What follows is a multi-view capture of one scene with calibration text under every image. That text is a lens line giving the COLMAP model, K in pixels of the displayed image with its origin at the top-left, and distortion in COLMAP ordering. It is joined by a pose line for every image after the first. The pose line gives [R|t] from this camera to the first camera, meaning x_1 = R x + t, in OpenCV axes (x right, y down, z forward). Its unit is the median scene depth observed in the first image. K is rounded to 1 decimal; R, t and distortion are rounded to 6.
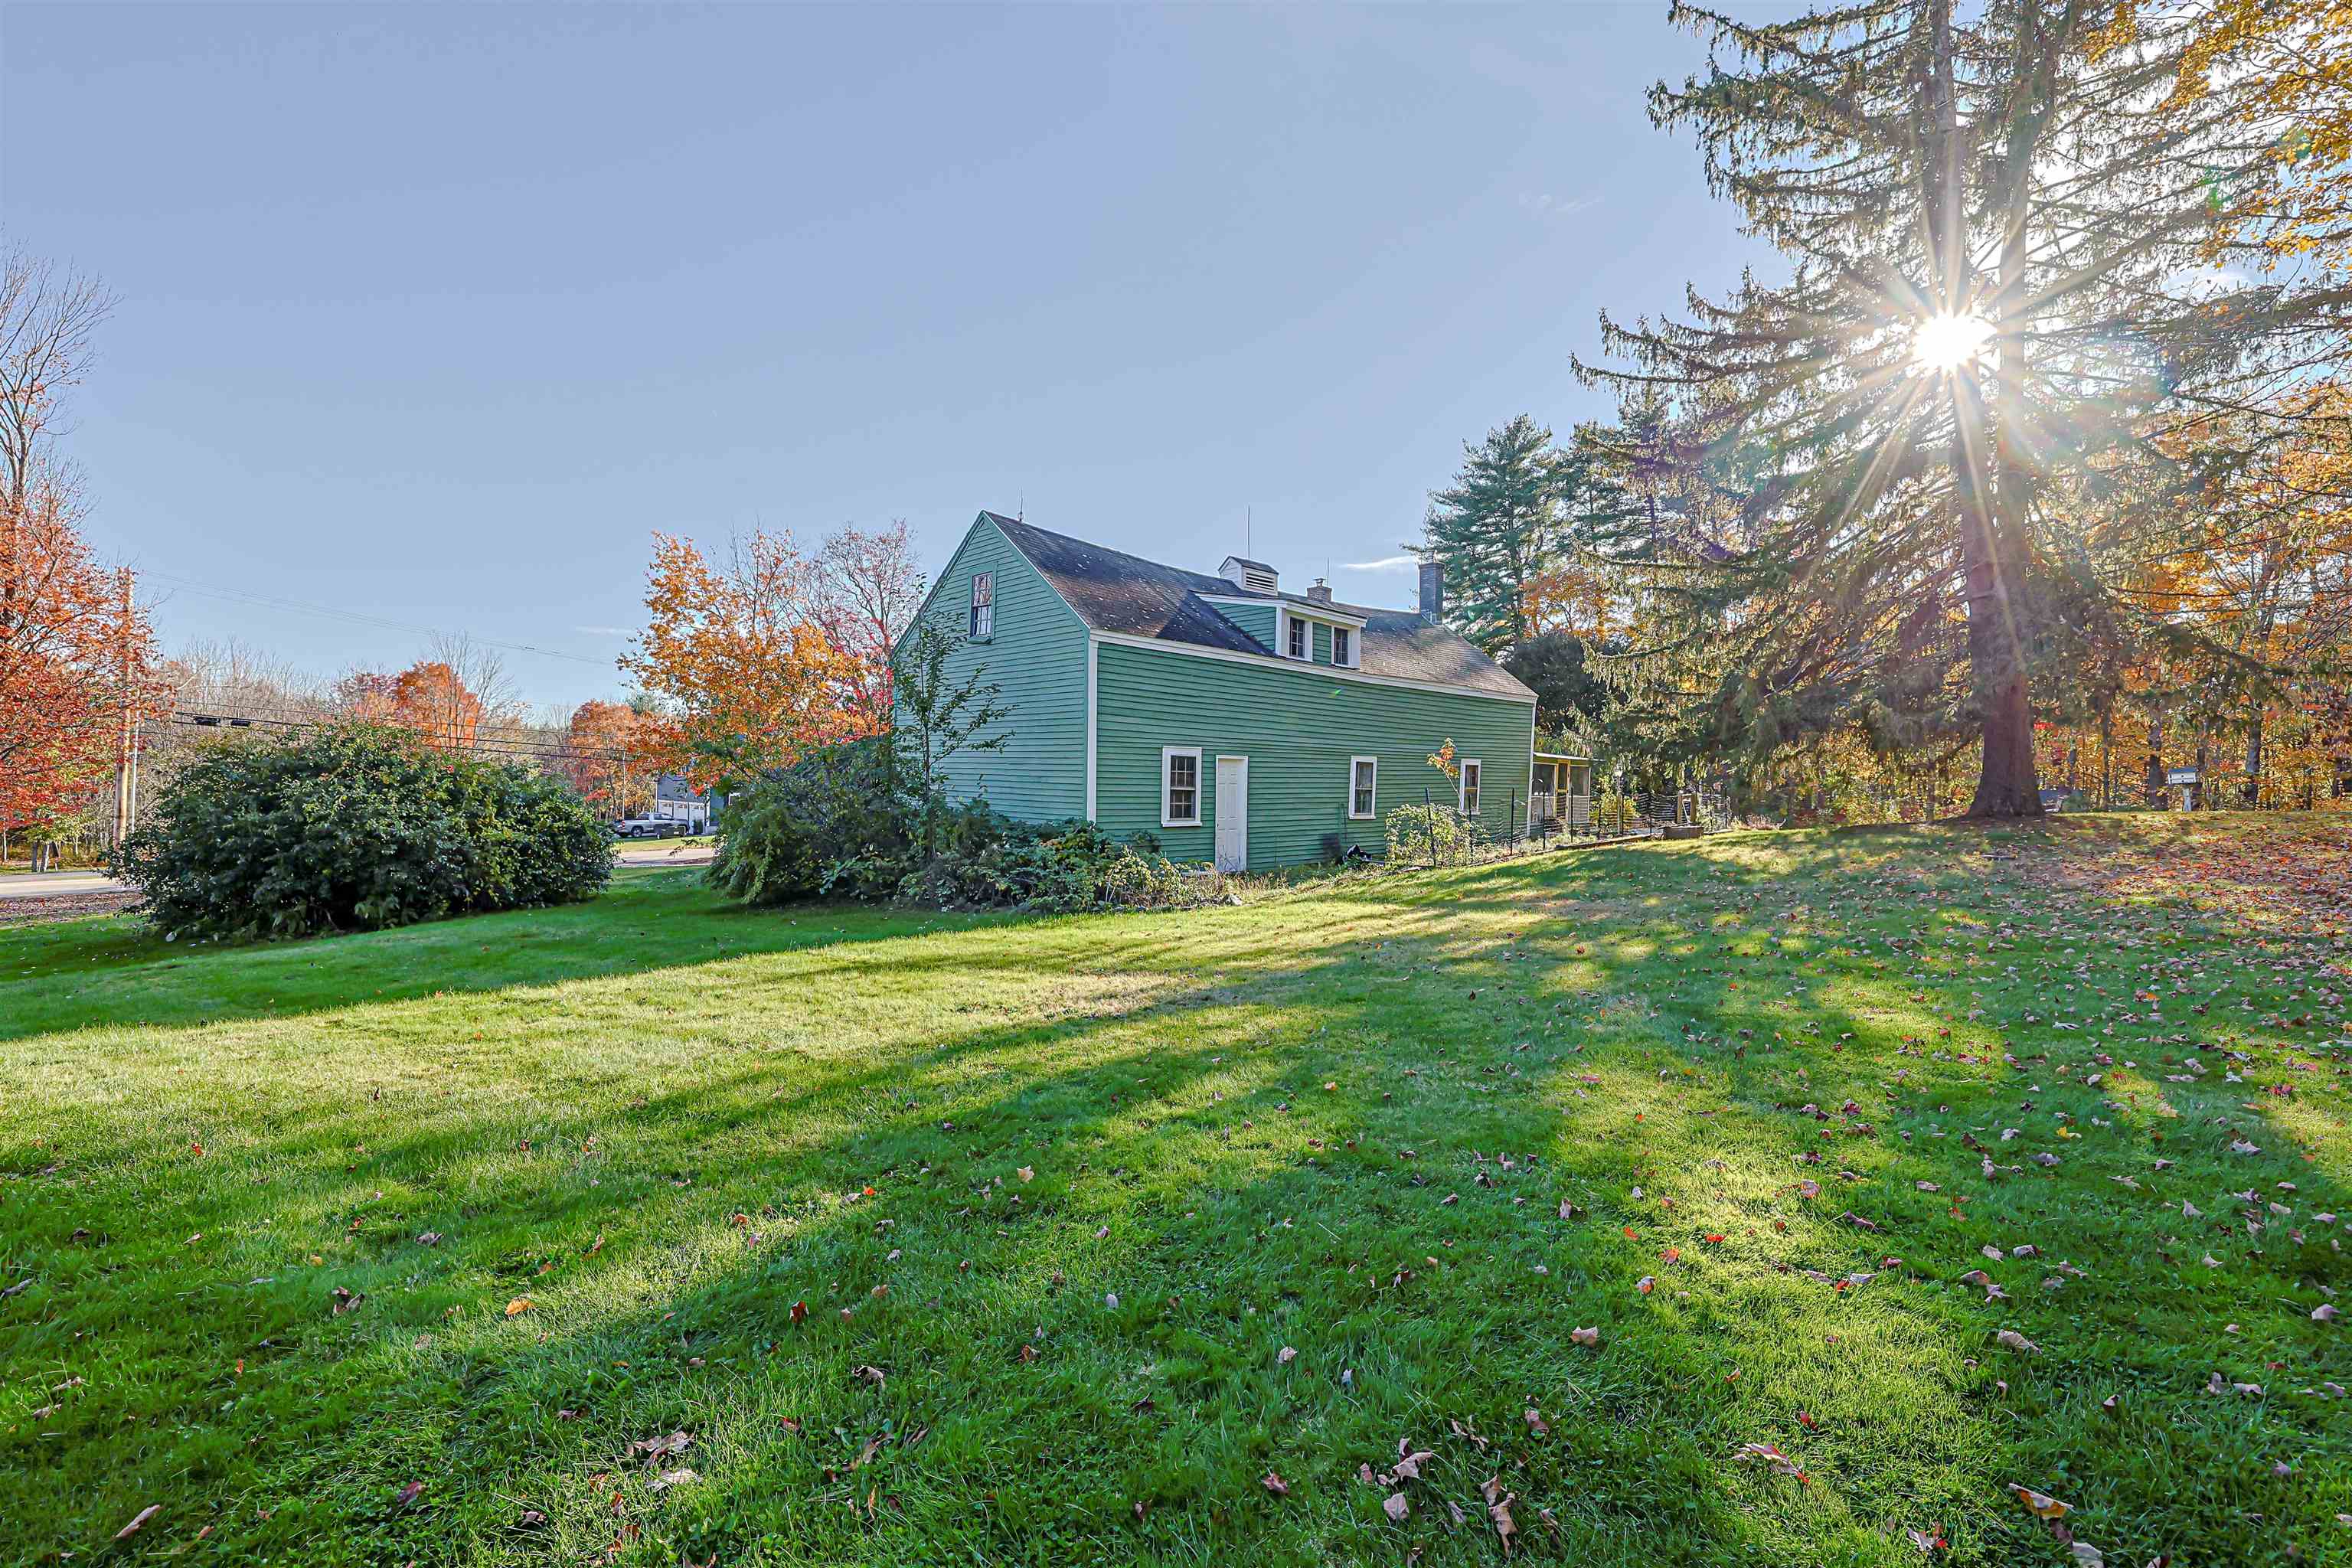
lens RADIAL K [[995.4, 0, 1182.1], [0, 995.4, 770.5], [0, 0, 1]] dist [0.000795, 0.000012]
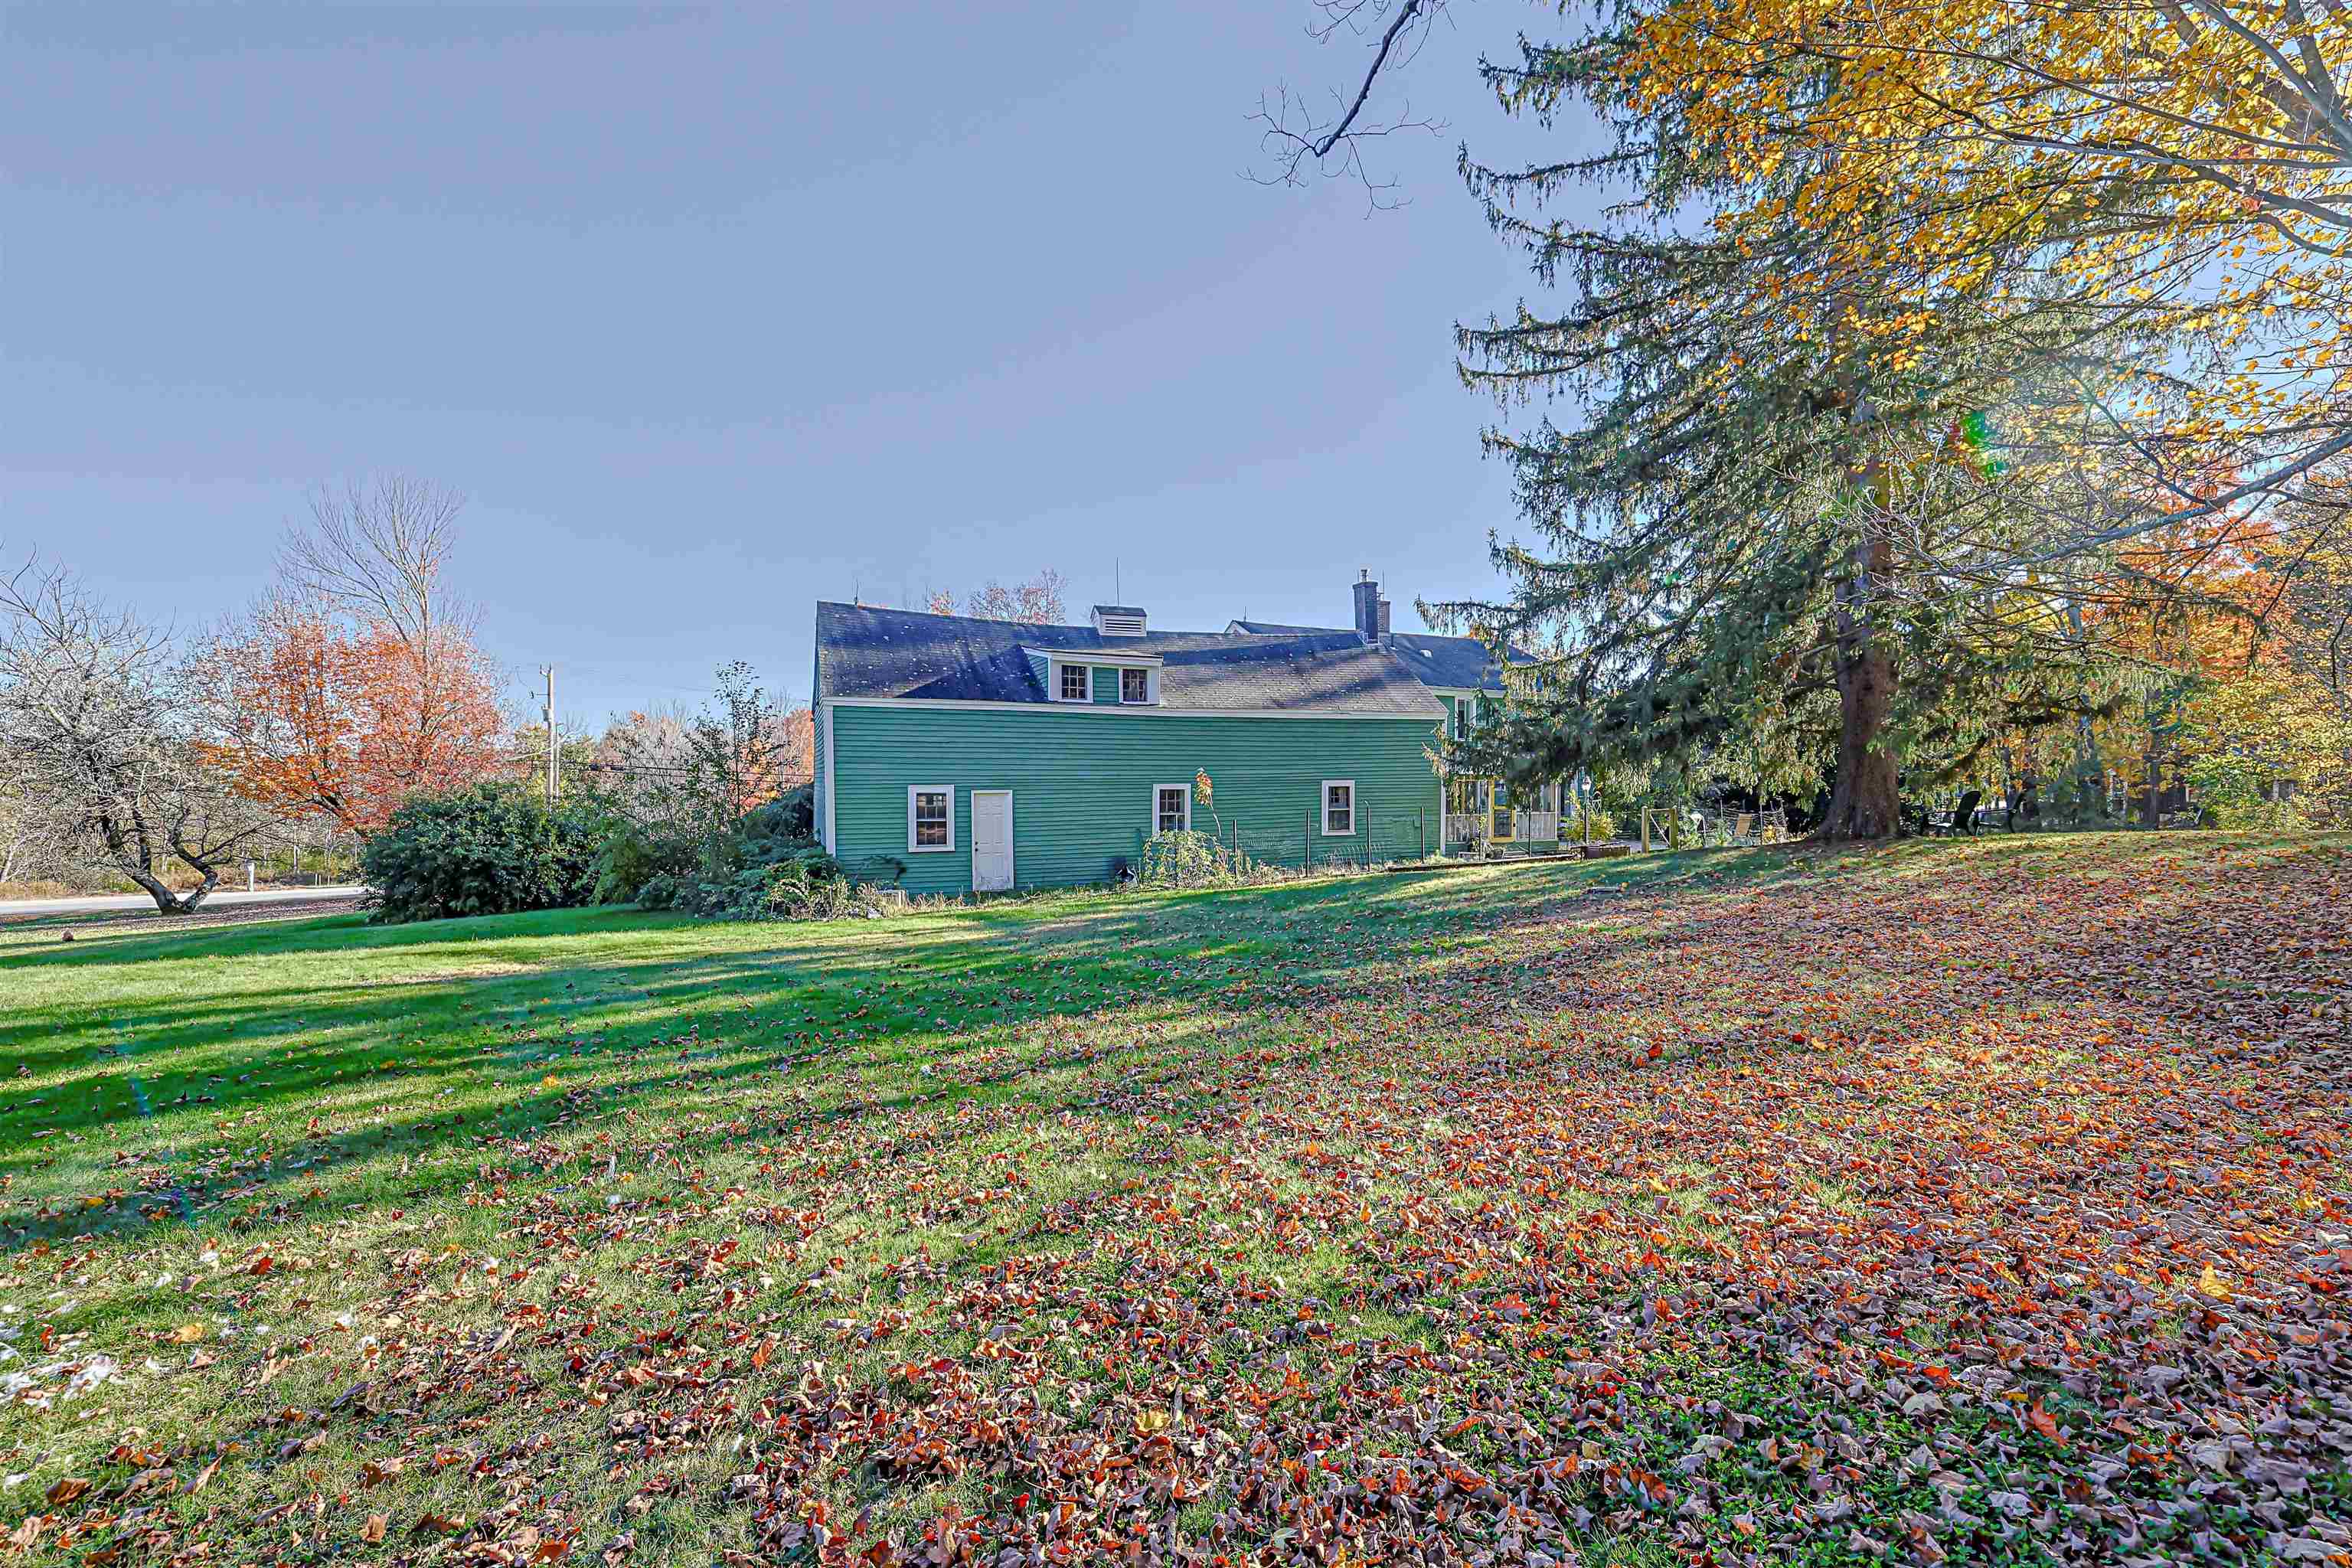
lens RADIAL K [[995.4, 0, 1182.1], [0, 995.4, 770.5], [0, 0, 1]] dist [0.000795, 0.000012]
pose [[0.933576, -0.022676, -0.357660, 0.630088], [0.016053, 0.999640, -0.021475, -0.009128], [0.358019, 0.014307, 0.933605, 0.012823]]
